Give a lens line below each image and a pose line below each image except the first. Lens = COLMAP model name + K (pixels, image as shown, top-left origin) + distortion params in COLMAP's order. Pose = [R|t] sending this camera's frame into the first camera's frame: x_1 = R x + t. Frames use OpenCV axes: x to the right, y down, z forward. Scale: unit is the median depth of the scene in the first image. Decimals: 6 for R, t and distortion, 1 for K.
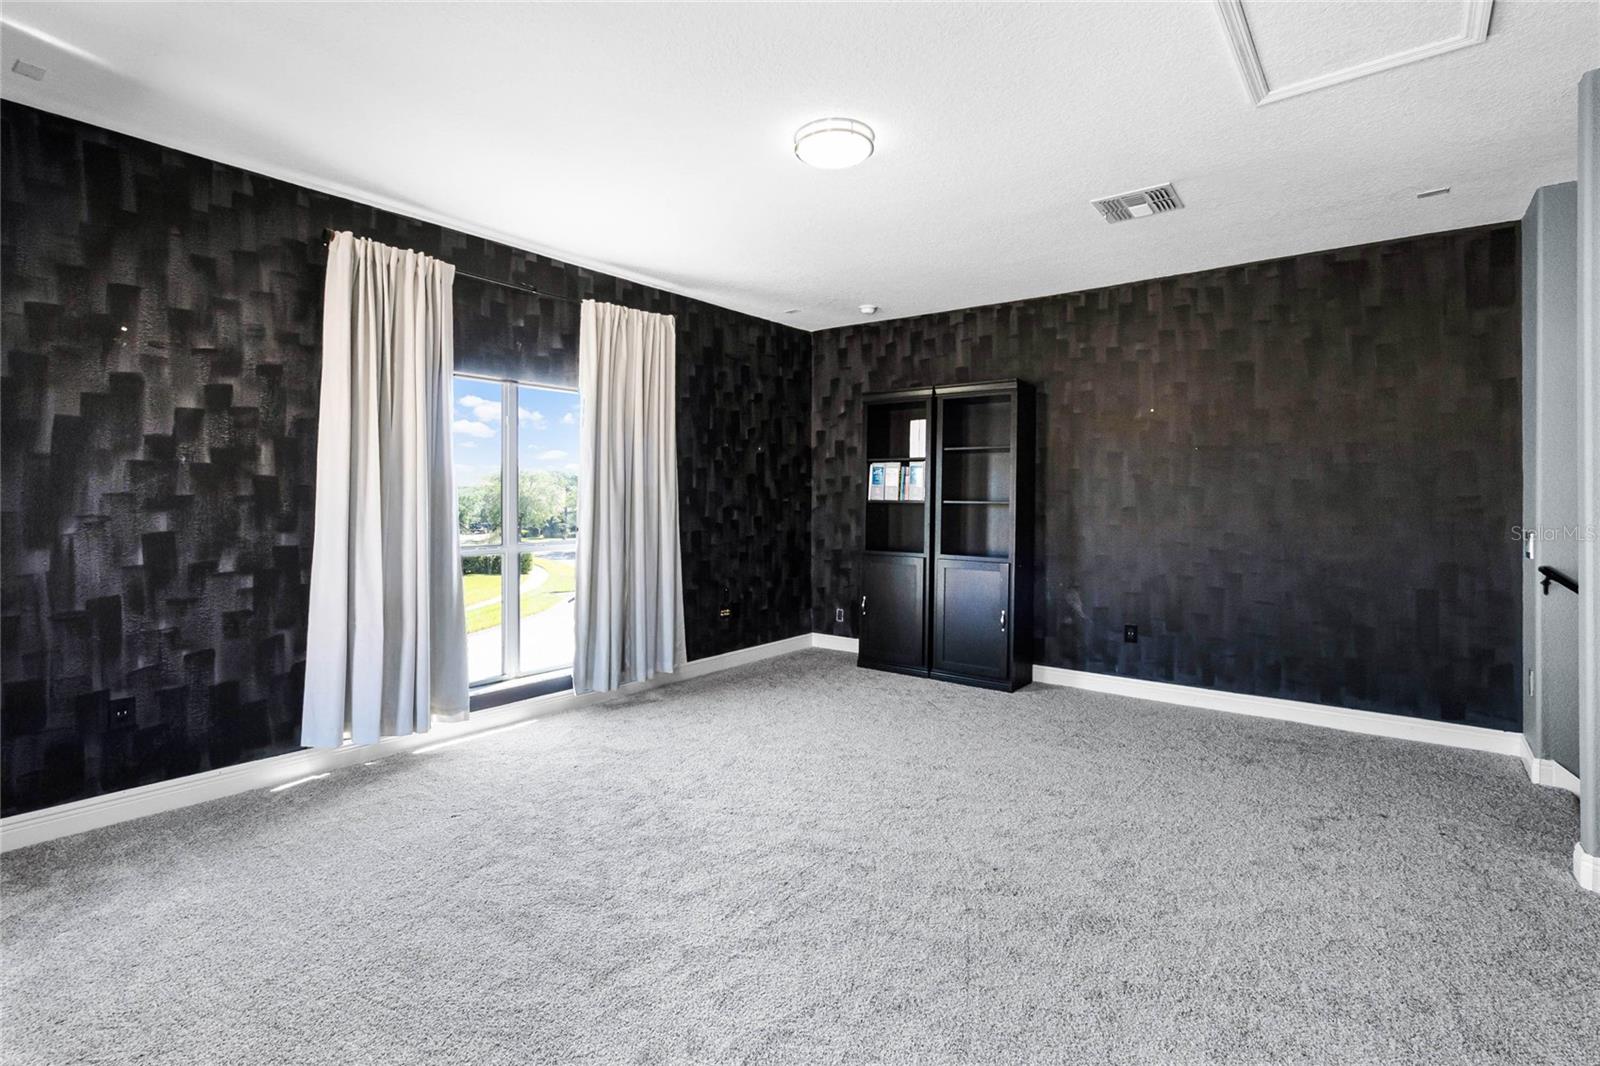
lens RADIAL K [[767.7, 0, 800.7], [0, 767.7, 498.5], [0, 0, 1]] dist [0.029397, 0.000145]
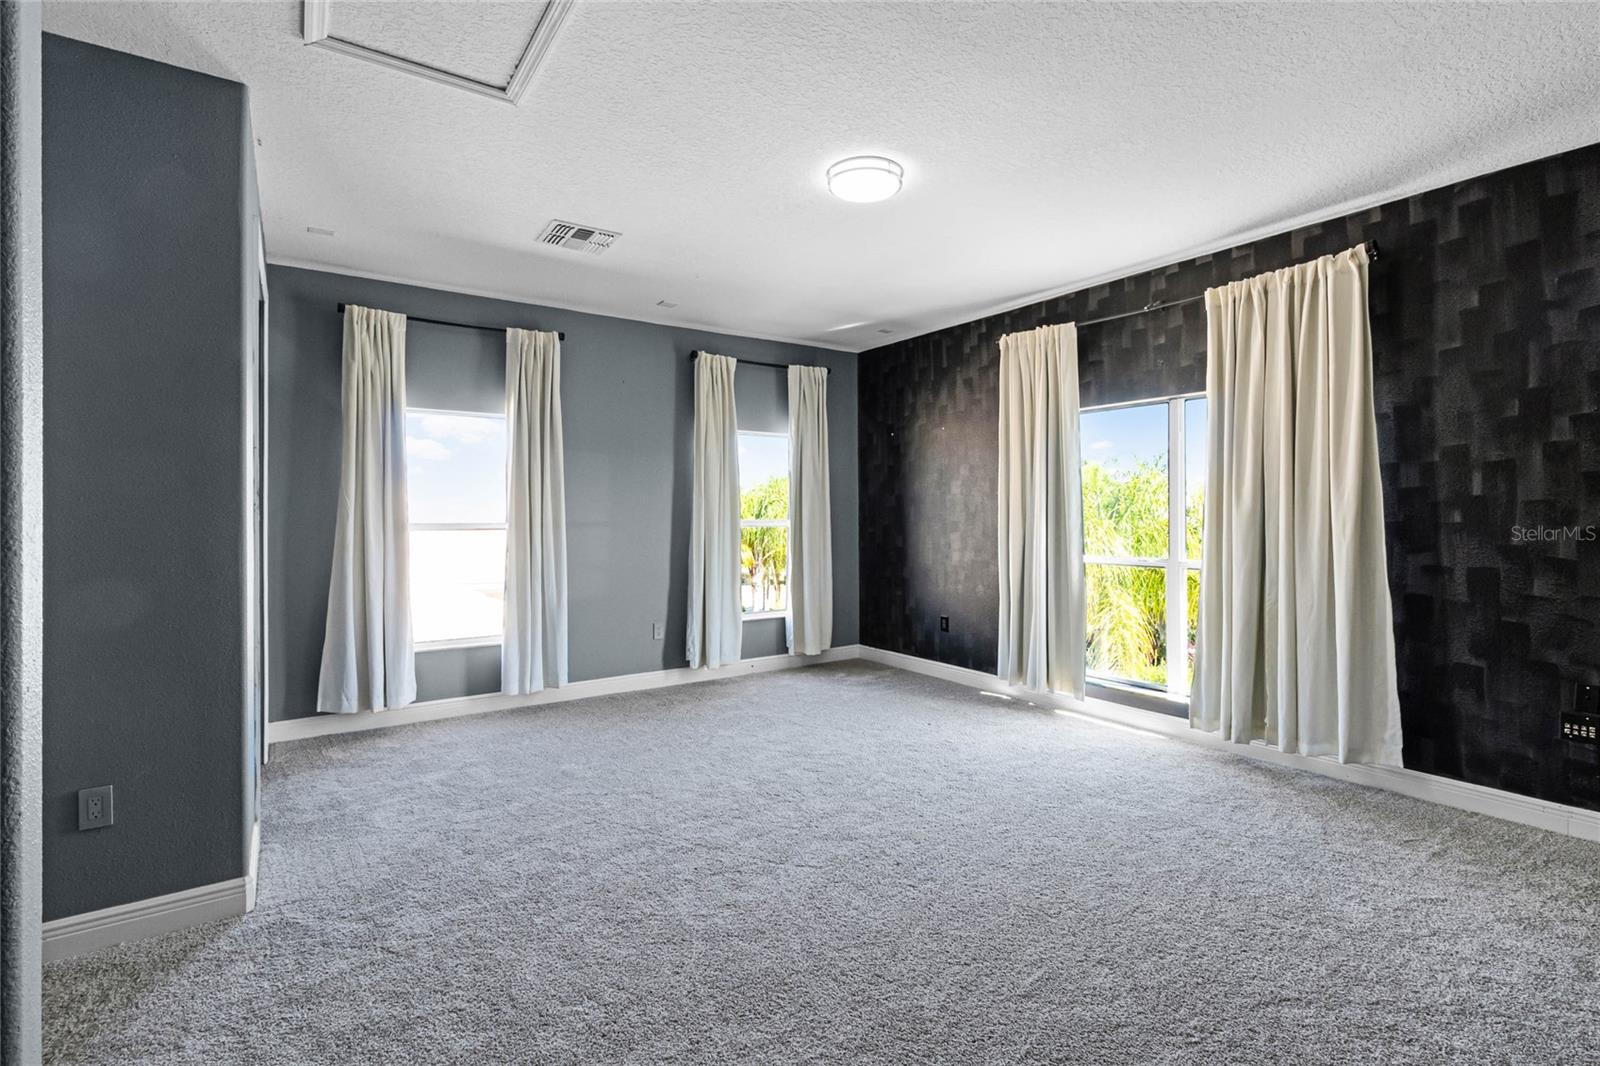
lens RADIAL K [[756.3, 0, 797.4], [0, 756.3, 517.9], [0, 0, 1]] dist [0.007094, 0.000329]
pose [[-0.302234, -0.001667, -0.953232, 0.724701], [-0.004044, 0.999992, -0.000467, 0.008149], [0.953225, 0.003714, -0.302239, 0.842245]]
